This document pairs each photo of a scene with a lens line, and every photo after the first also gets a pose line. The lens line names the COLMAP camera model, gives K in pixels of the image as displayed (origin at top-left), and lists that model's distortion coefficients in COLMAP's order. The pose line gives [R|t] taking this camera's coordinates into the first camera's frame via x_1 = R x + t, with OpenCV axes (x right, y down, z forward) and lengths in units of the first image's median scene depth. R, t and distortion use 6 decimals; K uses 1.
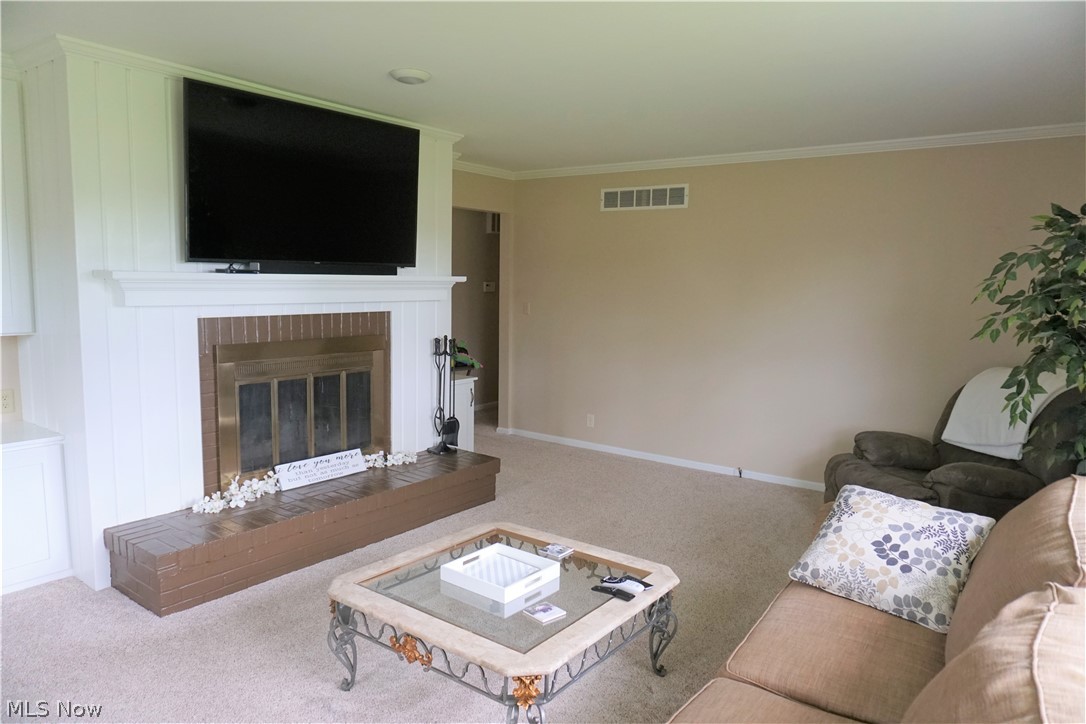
lens RADIAL K [[735.6, 0, 543.0], [0, 735.6, 362.0], [0, 0, 1]] dist [-0.049811, -0.000259]
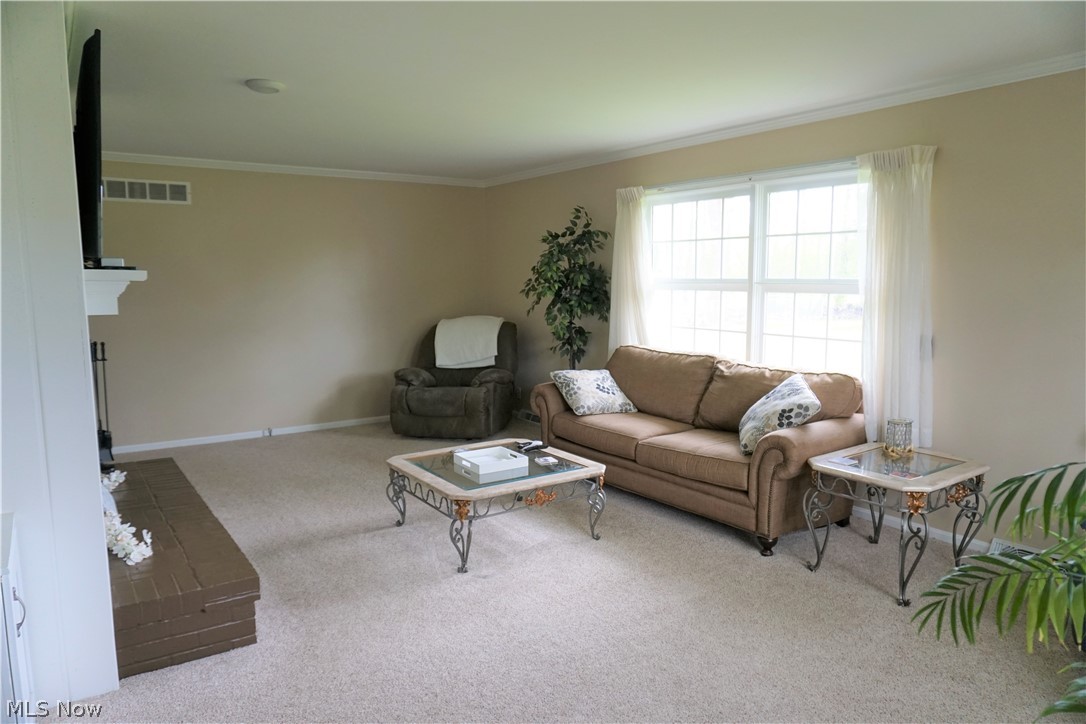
lens RADIAL K [[735.6, 0, 543.0], [0, 735.6, 362.0], [0, 0, 1]] dist [-0.049811, -0.000259]
pose [[0.297083, -0.122820, 0.946920, -0.697390], [0.113657, 0.989191, 0.092644, -0.020893], [-0.948063, 0.080101, 0.307831, 0.197691]]
